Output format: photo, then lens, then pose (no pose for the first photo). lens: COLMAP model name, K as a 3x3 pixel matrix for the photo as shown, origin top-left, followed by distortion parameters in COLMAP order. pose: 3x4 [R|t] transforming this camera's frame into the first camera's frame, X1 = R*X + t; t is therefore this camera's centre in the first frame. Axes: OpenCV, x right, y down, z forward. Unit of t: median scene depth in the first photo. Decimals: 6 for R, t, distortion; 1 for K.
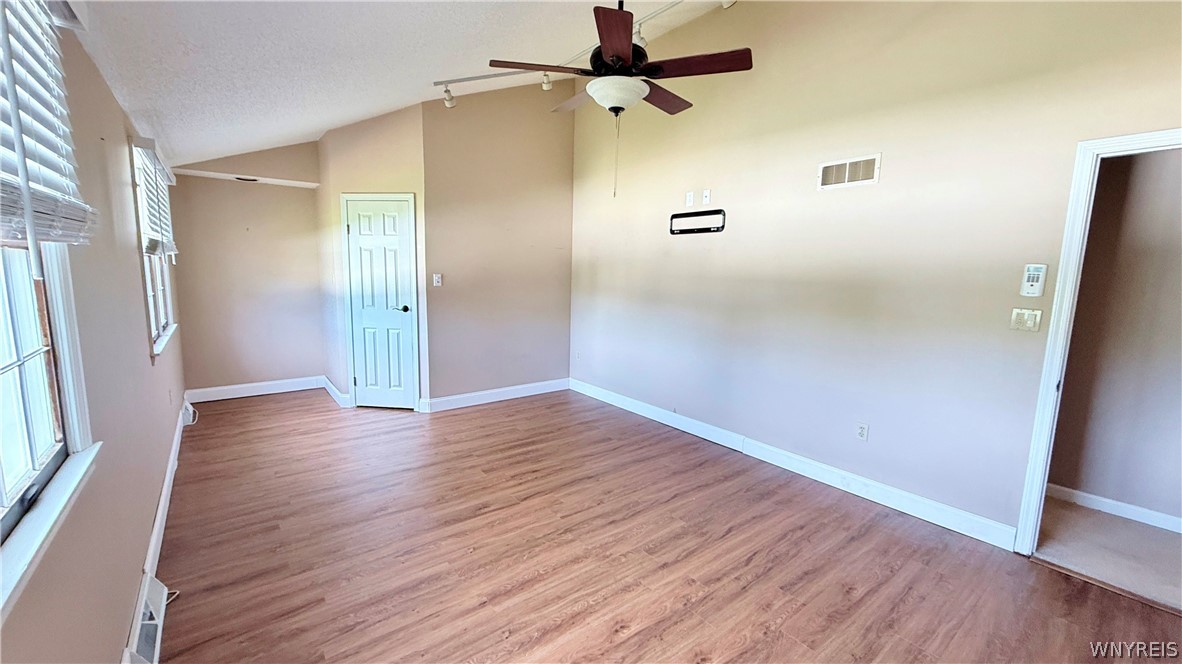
lens RADIAL K [[472.6, 0, 584.6], [0, 472.6, 332.6], [0, 0, 1]] dist [0.008778, 0.000112]
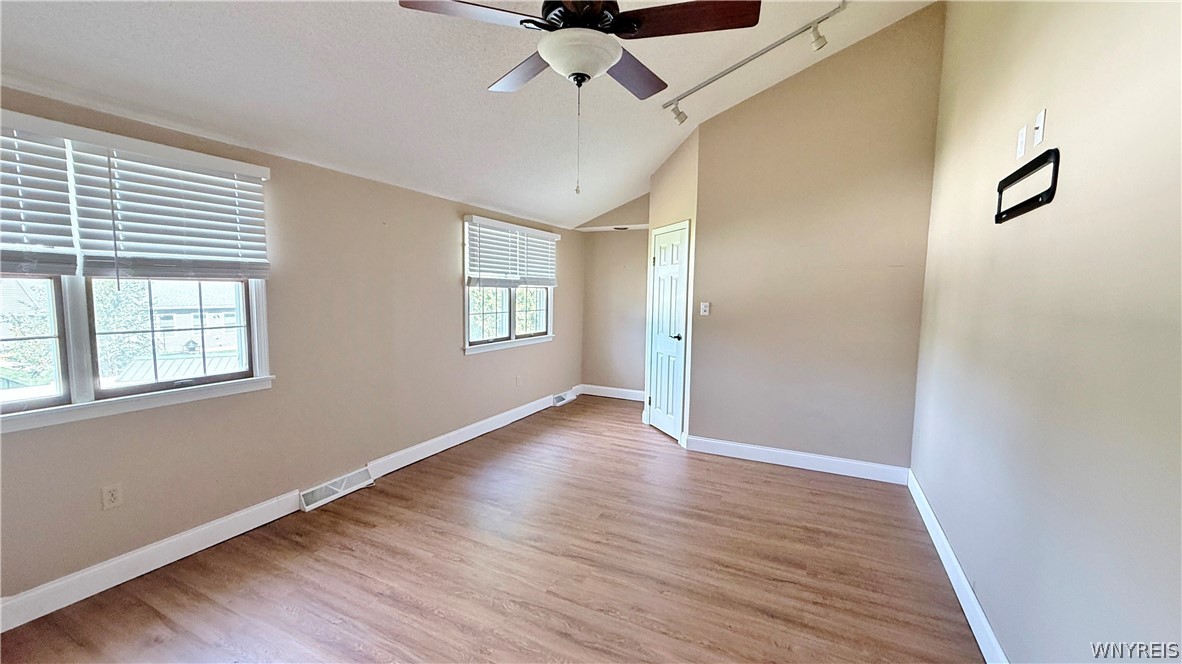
lens RADIAL K [[472.6, 0, 584.6], [0, 472.6, 332.6], [0, 0, 1]] dist [0.008778, 0.000112]
pose [[0.433782, 0.063441, -0.898782, 0.573038], [-0.127513, 0.991801, 0.008465, -0.058489], [0.891949, 0.110934, 0.438315, 0.535733]]
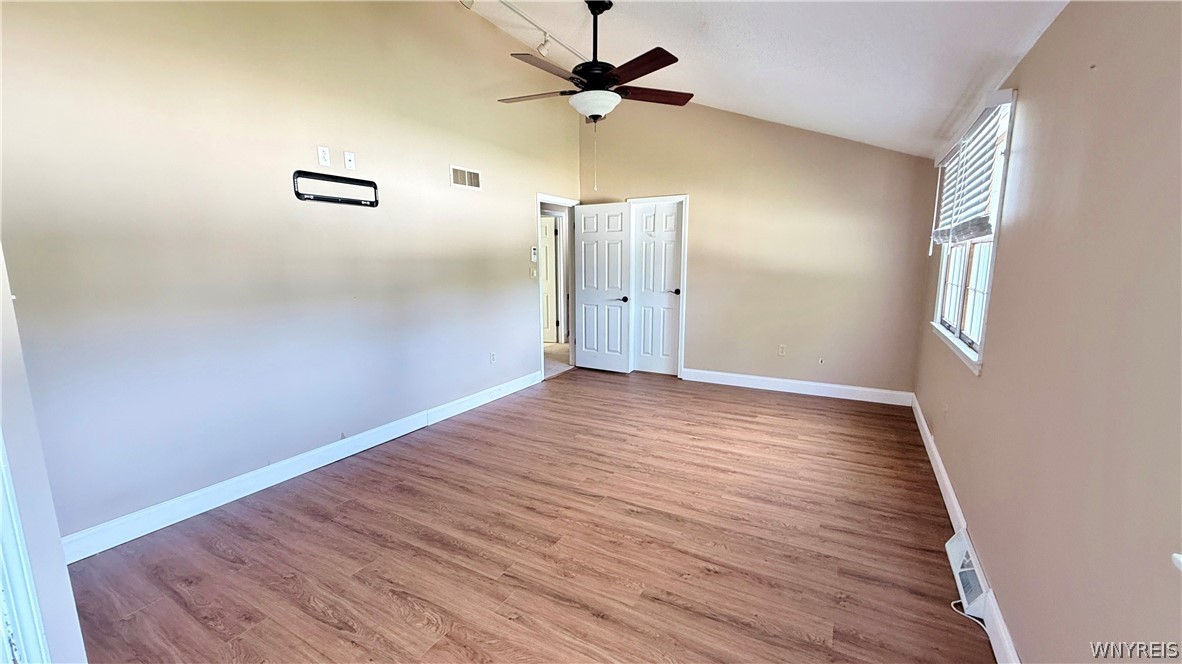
lens RADIAL K [[472.6, 0, 584.6], [0, 472.6, 332.6], [0, 0, 1]] dist [0.008778, 0.000112]
pose [[-0.376992, -0.164676, 0.911460, -0.822246], [0.122403, 0.966579, 0.225262, -0.159627], [-0.918093, 0.196487, -0.344235, 1.146538]]
